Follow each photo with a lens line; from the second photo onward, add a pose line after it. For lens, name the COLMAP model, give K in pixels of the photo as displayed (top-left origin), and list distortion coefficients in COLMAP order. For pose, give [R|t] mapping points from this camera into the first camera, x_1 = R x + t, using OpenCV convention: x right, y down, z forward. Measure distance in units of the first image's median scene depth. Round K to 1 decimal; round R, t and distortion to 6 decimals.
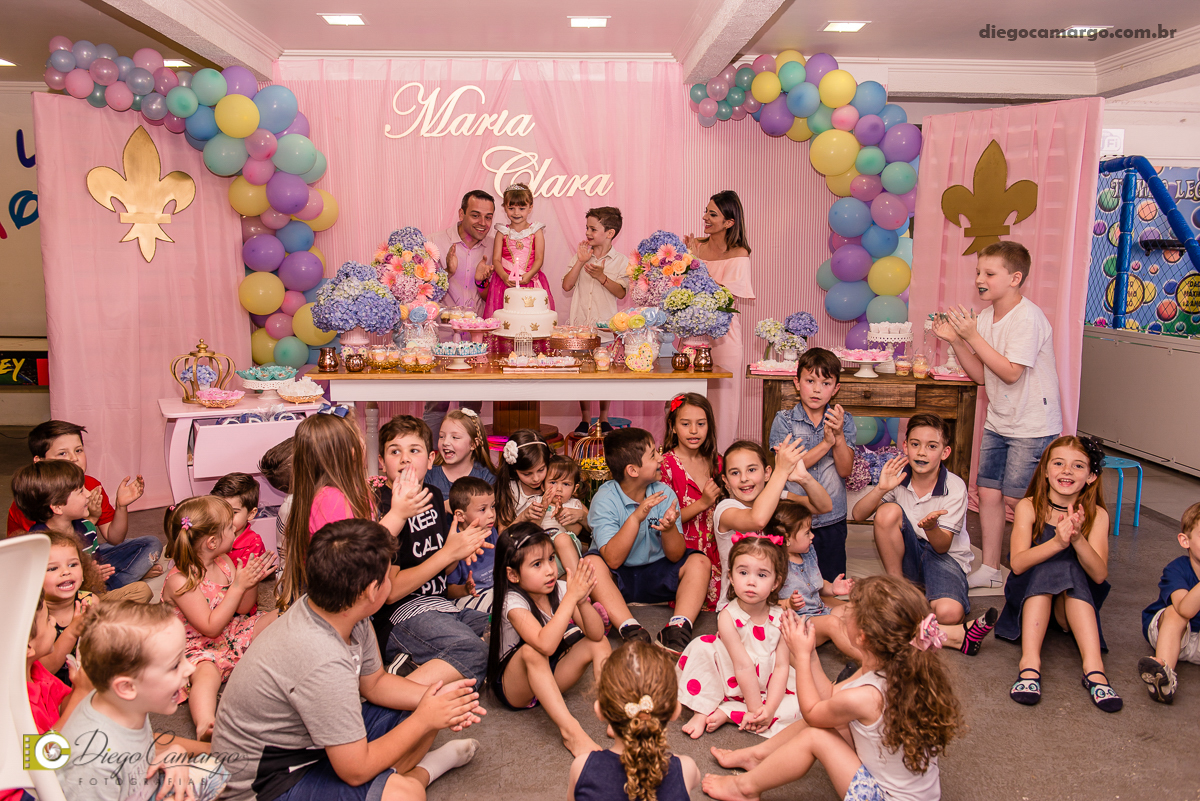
lens RADIAL K [[1005.2, 0, 593.7], [0, 1005.2, 398.9], [0, 0, 1]] dist [-0.012762, 0.011588]
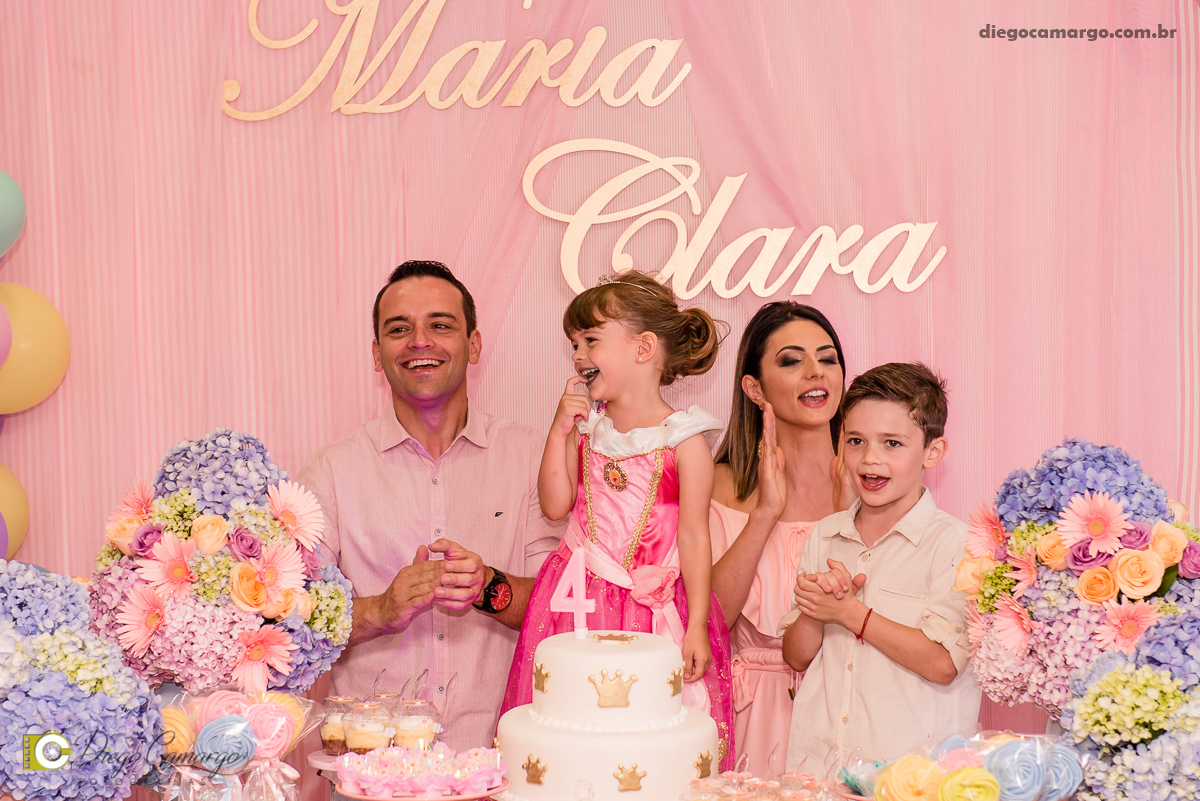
lens RADIAL K [[2747.6, 0, 601.8], [0, 2747.6, 390.7], [0, 0, 1]] dist [0.007783, 0.000000]
pose [[0.988045, -0.003110, -0.154135, 0.054658], [-0.015441, 0.992773, -0.119013, -0.086545], [0.153391, 0.119970, 0.980856, 0.204656]]
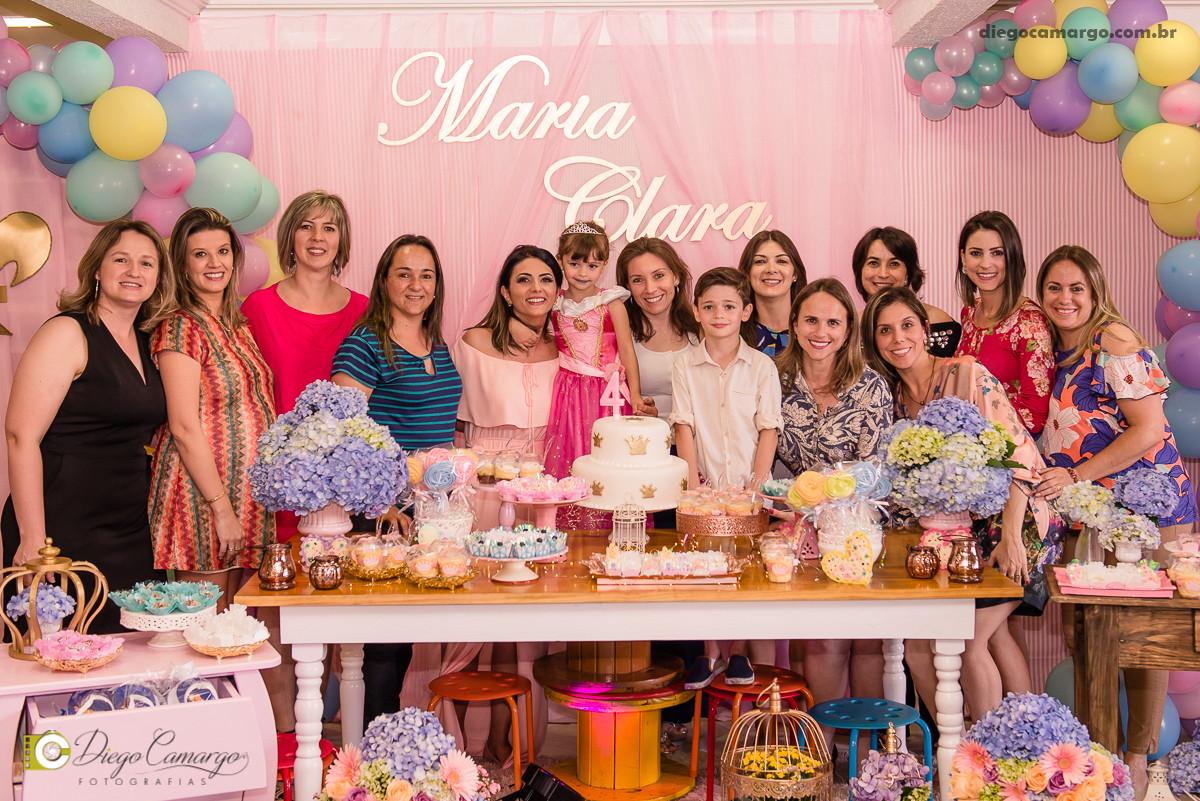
lens RADIAL K [[1606.3, 0, 623.9], [0, 1606.3, 326.0], [0, 0, 1]] dist [-0.002057, 0.000000]
pose [[0.999242, -0.008191, -0.038053, -0.037163], [0.004028, 0.994121, -0.108199, -0.065392], [0.038716, 0.107964, 0.993401, 0.111097]]
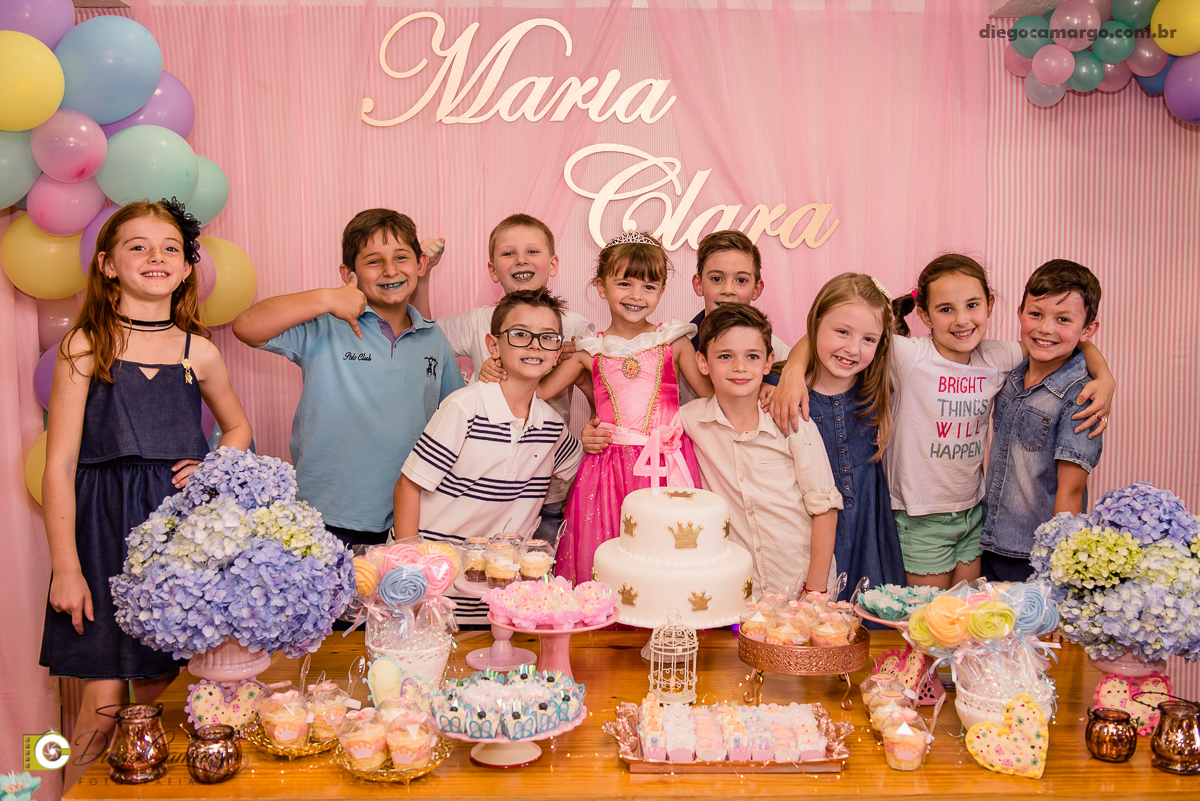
lens RADIAL K [[1297.8, 0, 650.7], [0, 1297.8, 356.7], [0, 0, 1]] dist [-0.008363, 0.000000]
pose [[0.999649, 0.009399, -0.024780, -0.065075], [-0.011216, 0.997176, -0.074263, -0.126965], [0.024012, 0.074515, 0.996931, 0.475000]]
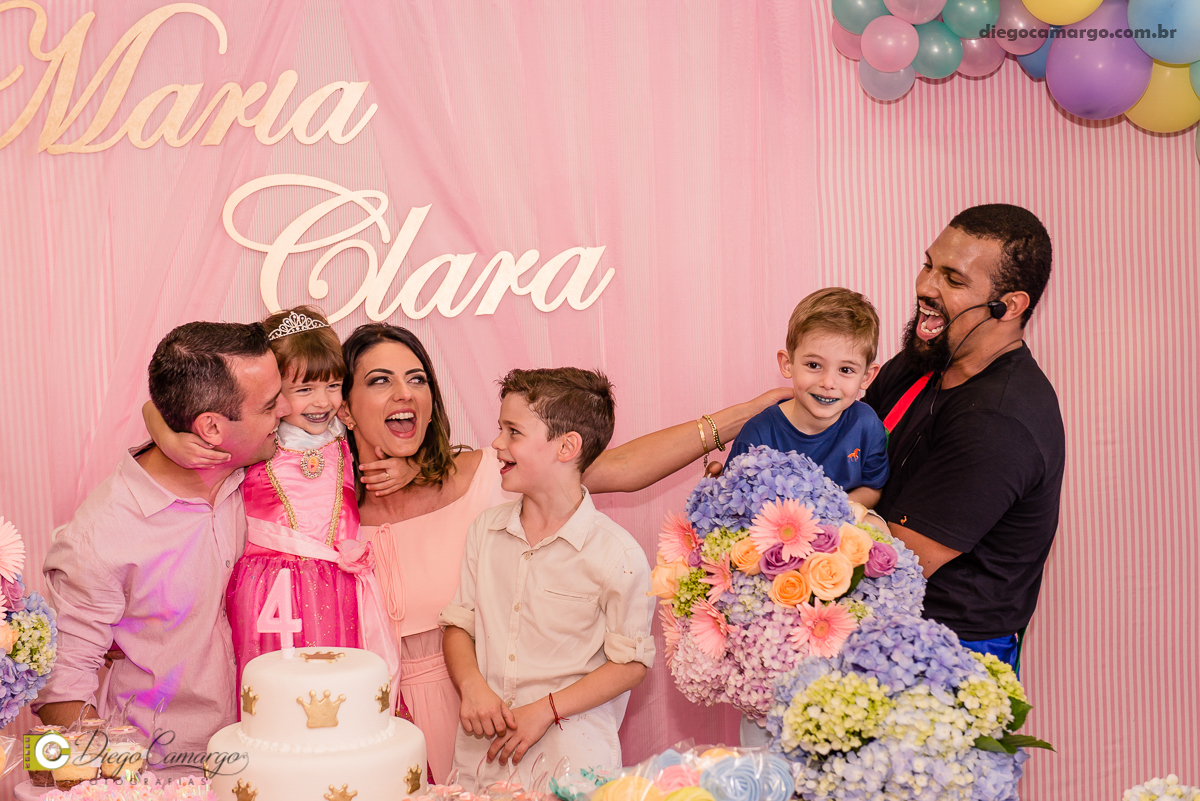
lens RADIAL K [[2059.7, 0, 595.4], [0, 2059.7, 393.0], [0, 0, 1]] dist [0.015857, 0.000000]
pose [[0.999465, -0.029680, -0.013770, 0.026296], [0.027905, 0.992989, -0.114870, -0.115470], [0.017083, 0.114424, 0.993285, 0.386416]]
